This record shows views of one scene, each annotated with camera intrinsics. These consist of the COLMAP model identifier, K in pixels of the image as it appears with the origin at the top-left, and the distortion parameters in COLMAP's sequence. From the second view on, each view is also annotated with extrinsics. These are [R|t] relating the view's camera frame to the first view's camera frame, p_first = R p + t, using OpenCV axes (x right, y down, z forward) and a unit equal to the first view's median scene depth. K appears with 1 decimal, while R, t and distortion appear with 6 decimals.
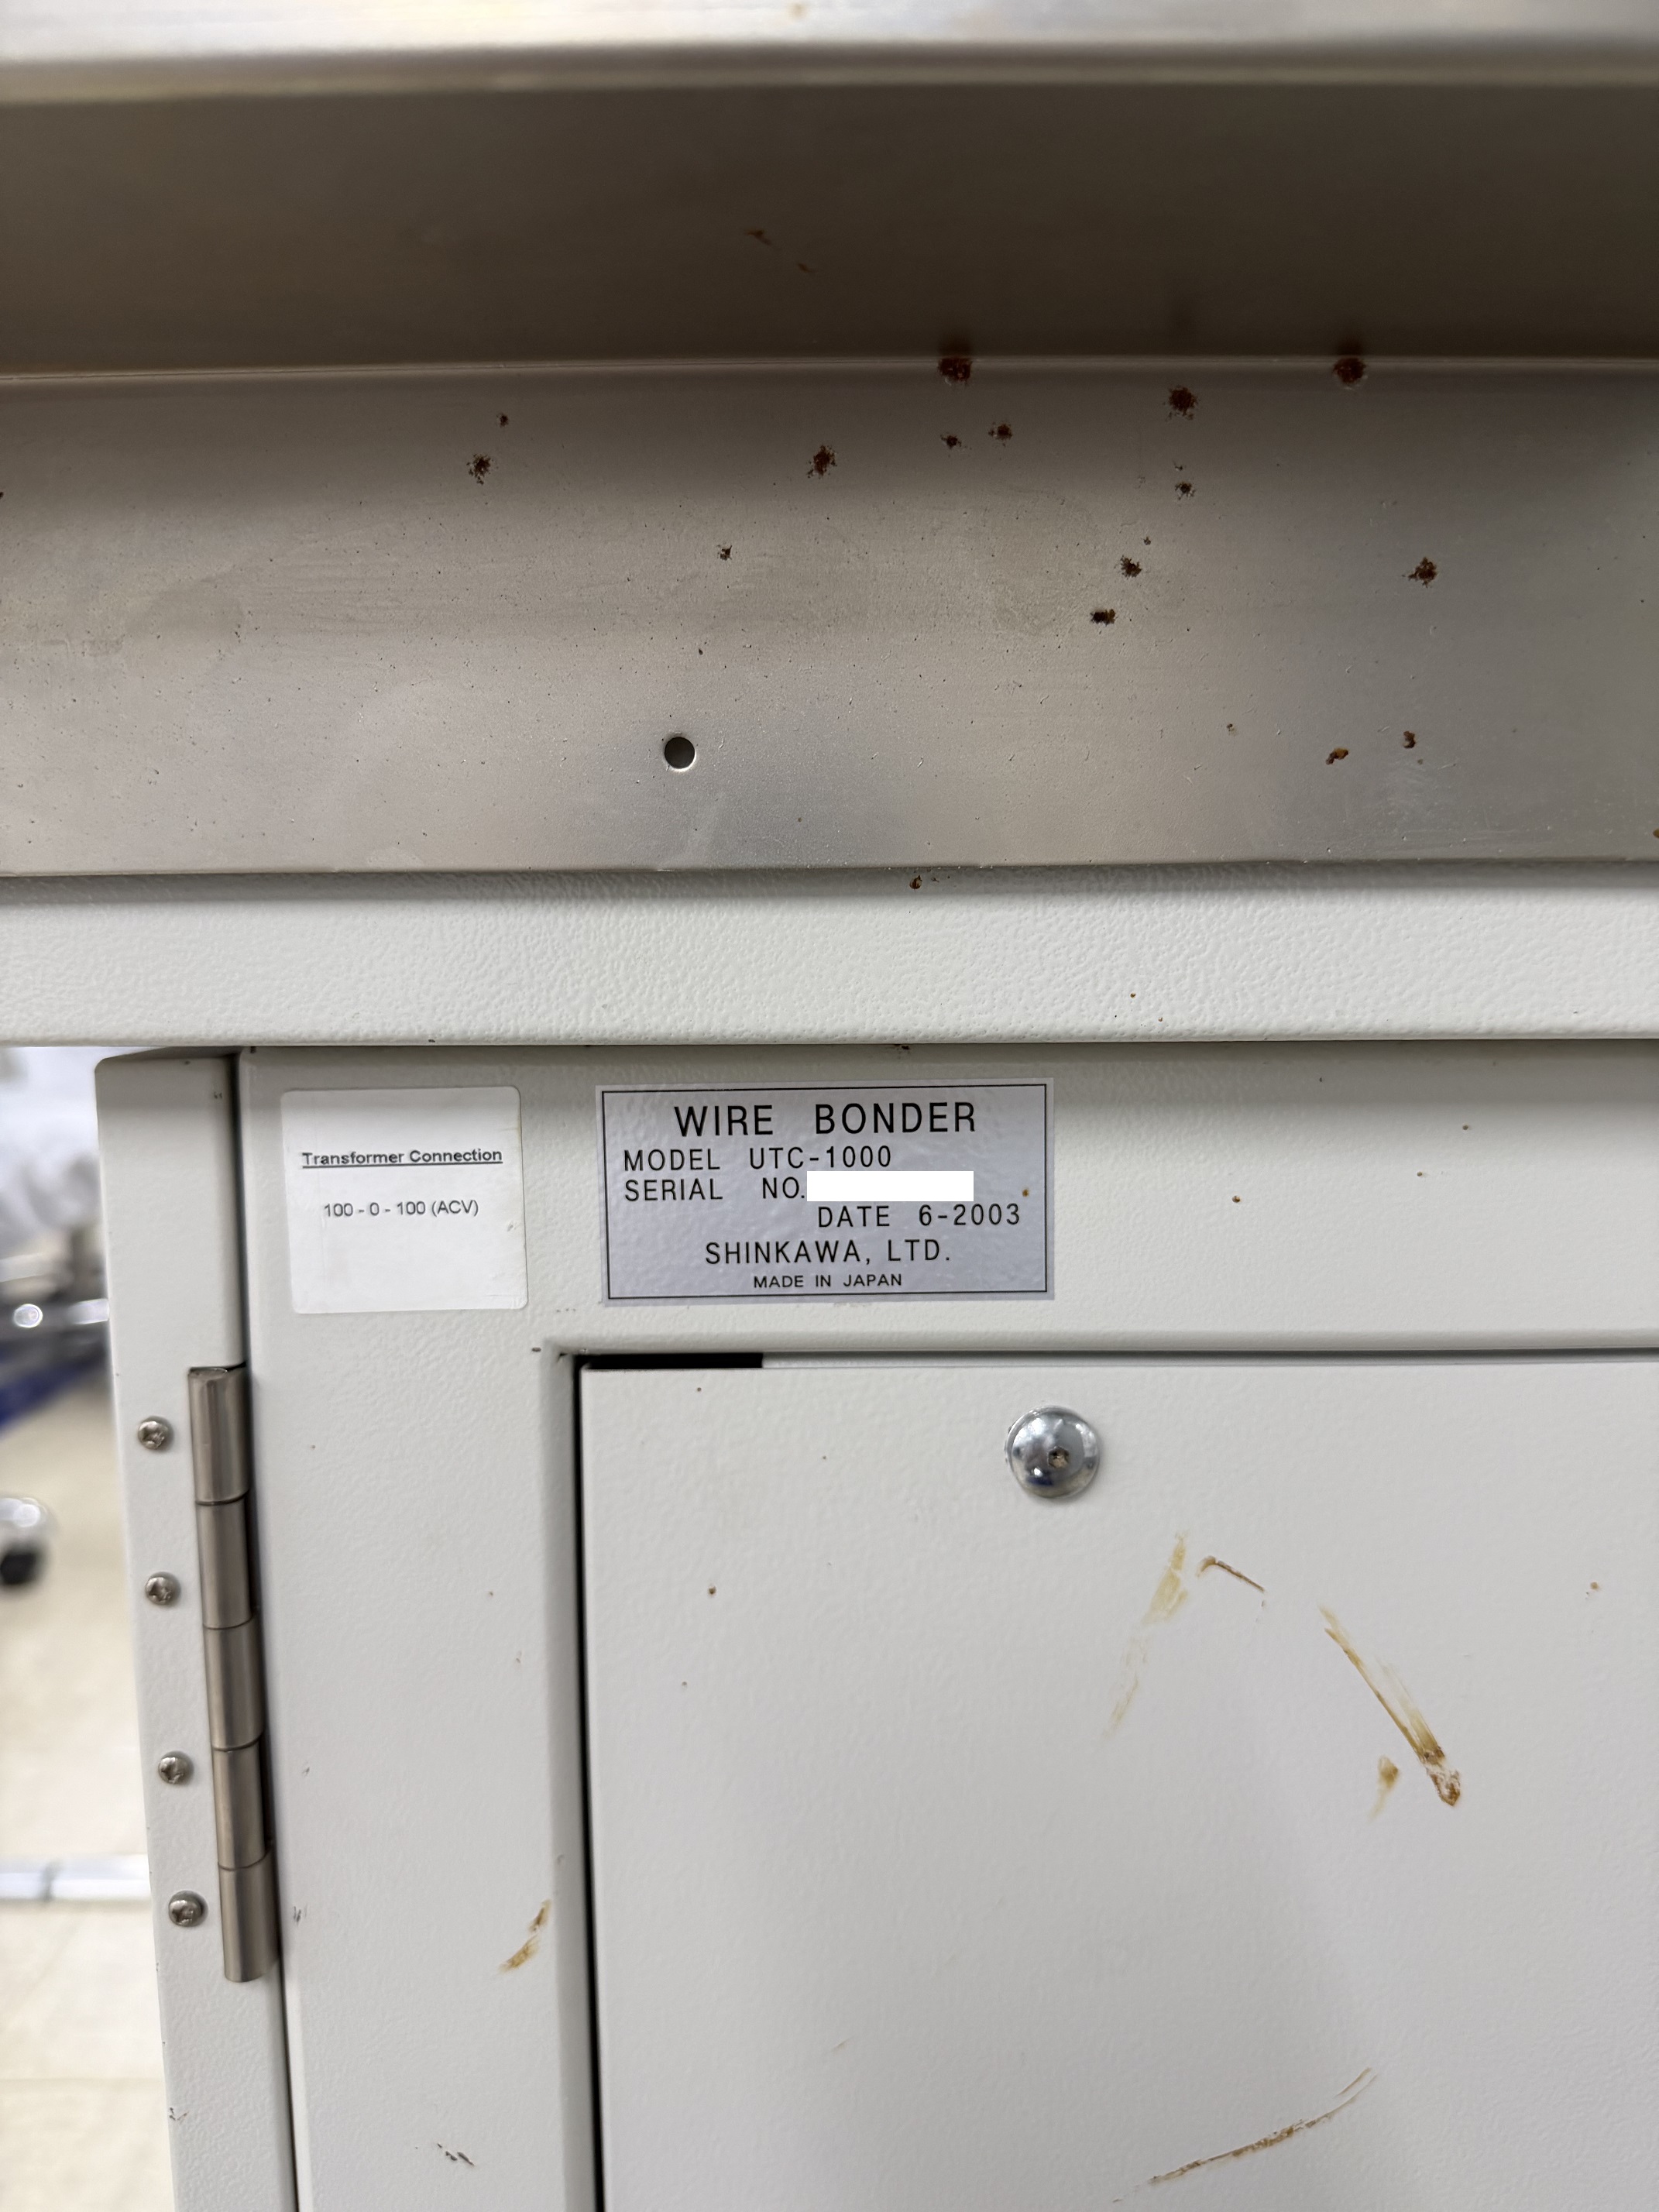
lens RADIAL K [[1590.3, 0, 829.5], [0, 1590.3, 1106.0], [0, 0, 1]] dist [-0.003204, -0.001800]
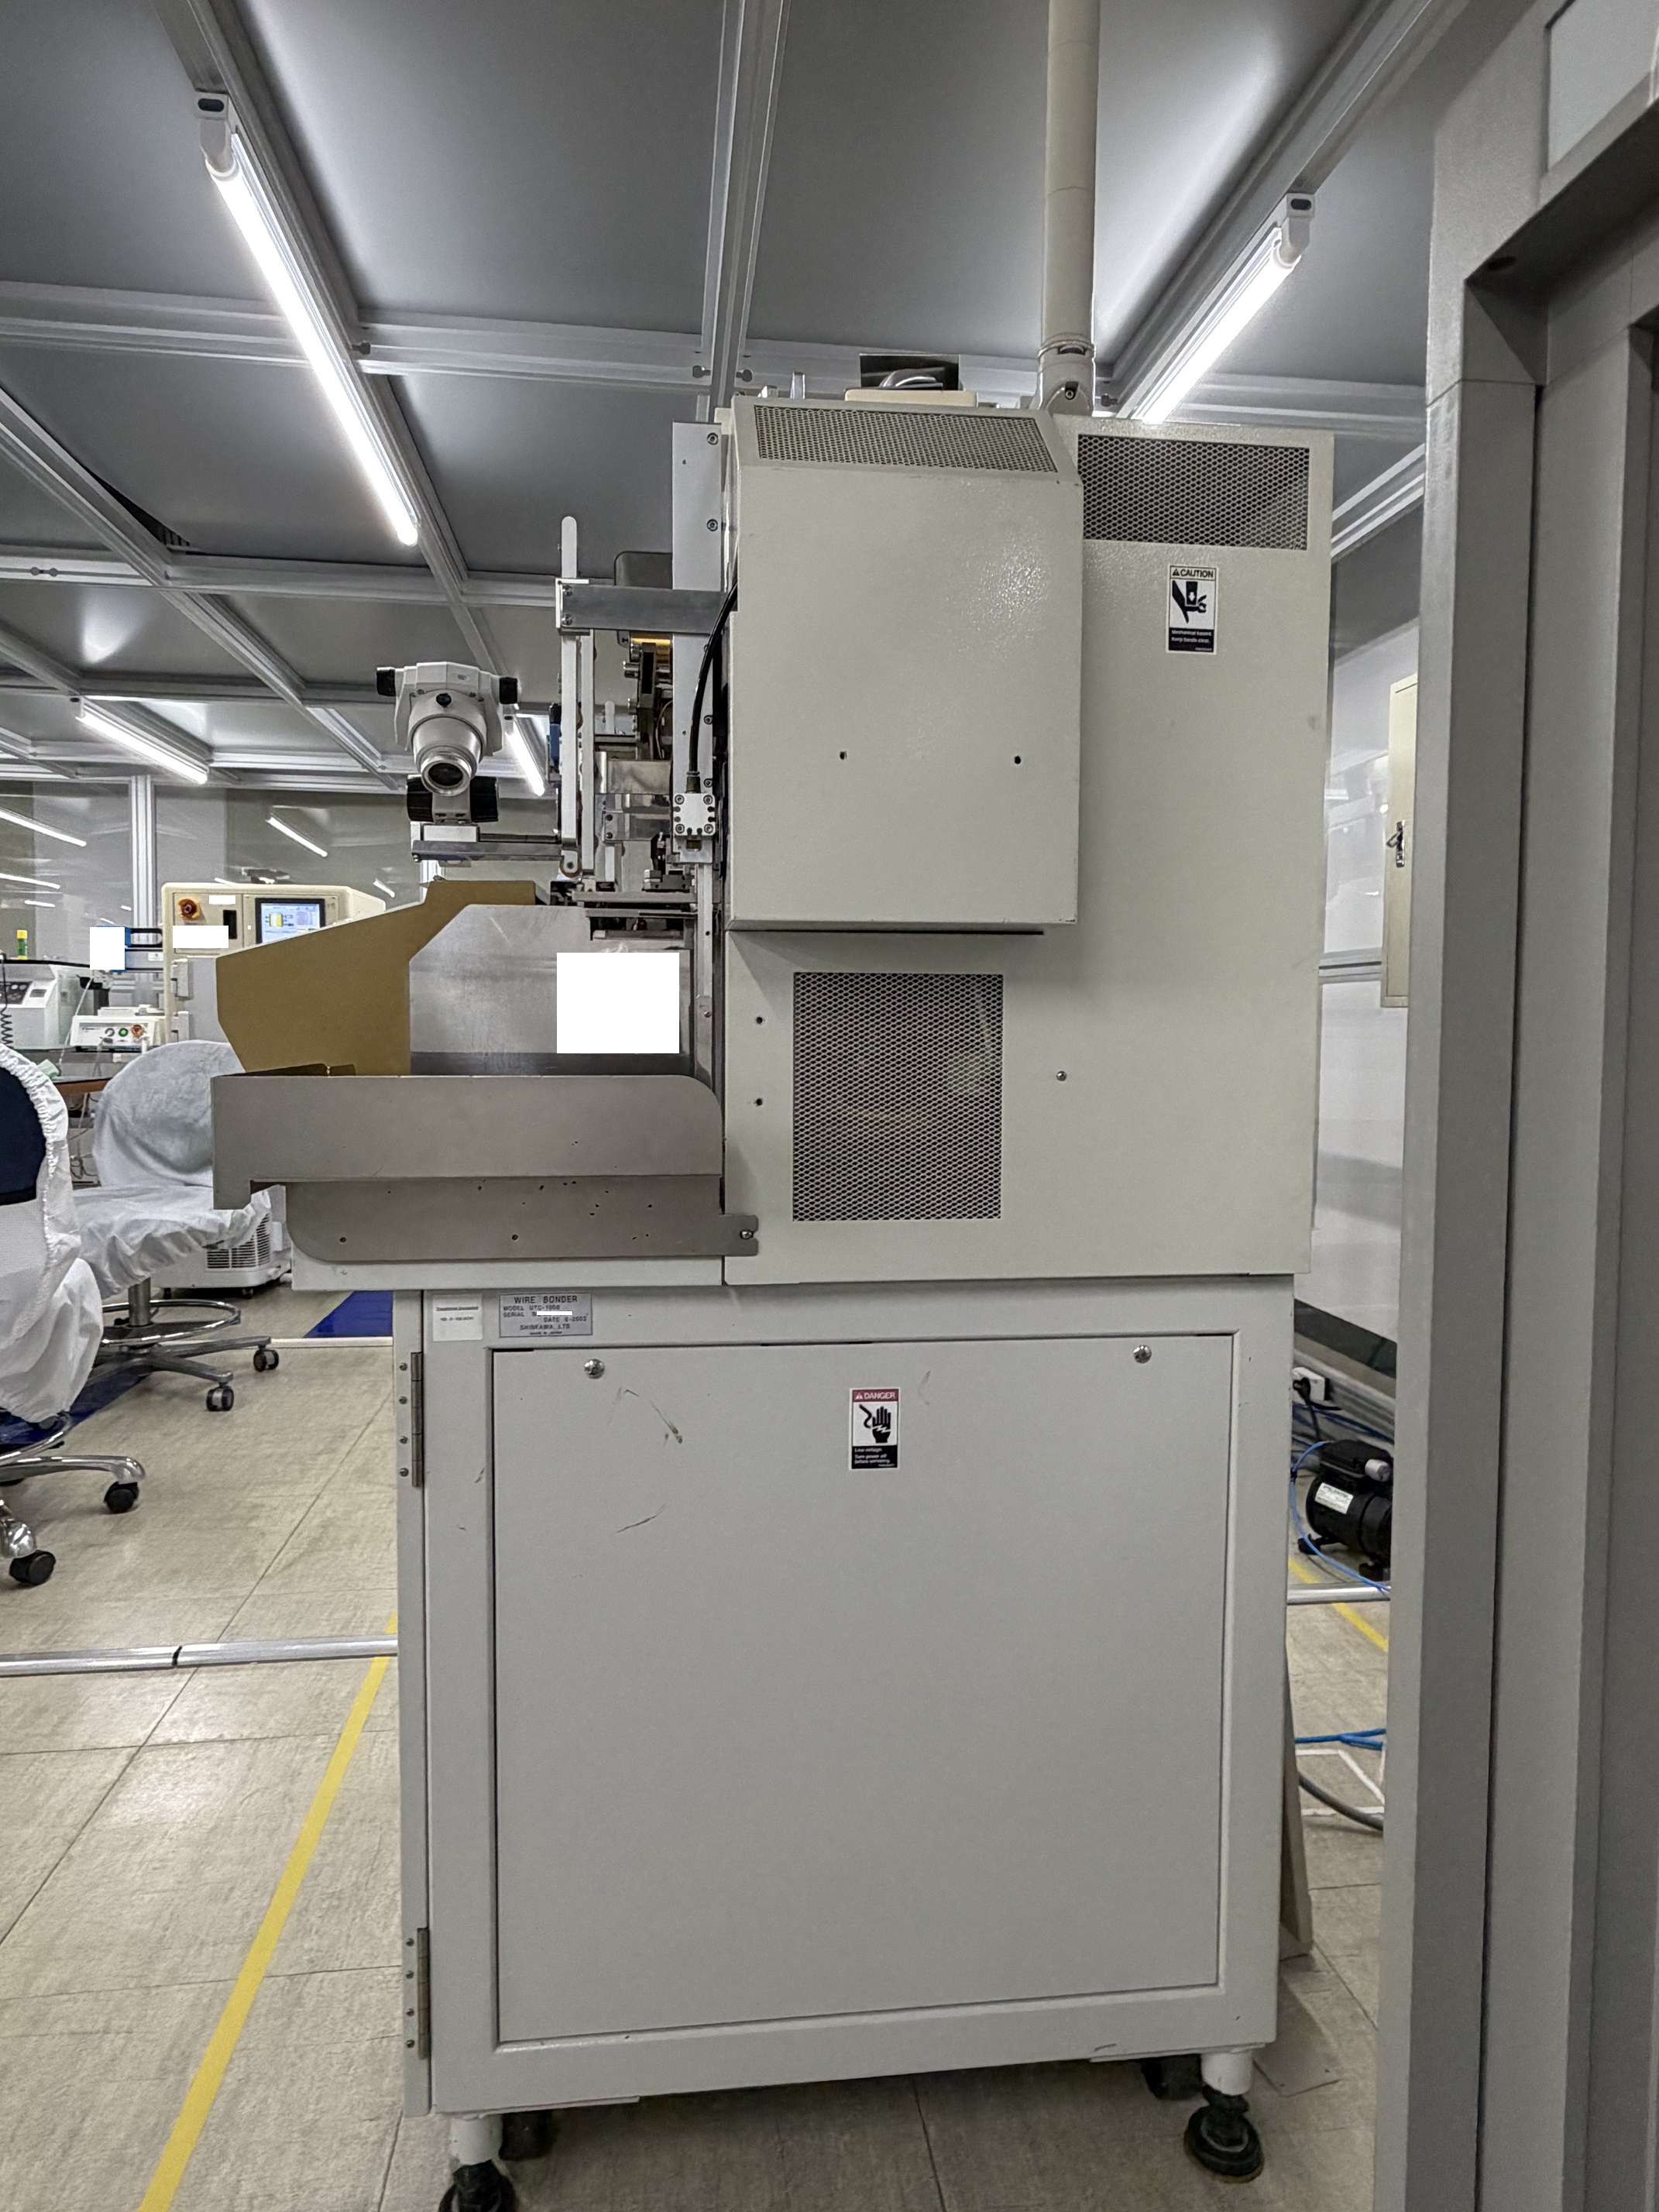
lens RADIAL K [[1289.1, 0, 829.5], [0, 1289.1, 1106.0], [0, 0, 1]] dist [0.001764, 0.000244]
pose [[0.993729, 0.007313, 0.111577, 0.412188], [-0.002795, 0.999172, -0.040594, -0.421495], [-0.111781, 0.040028, 0.992926, -3.007232]]
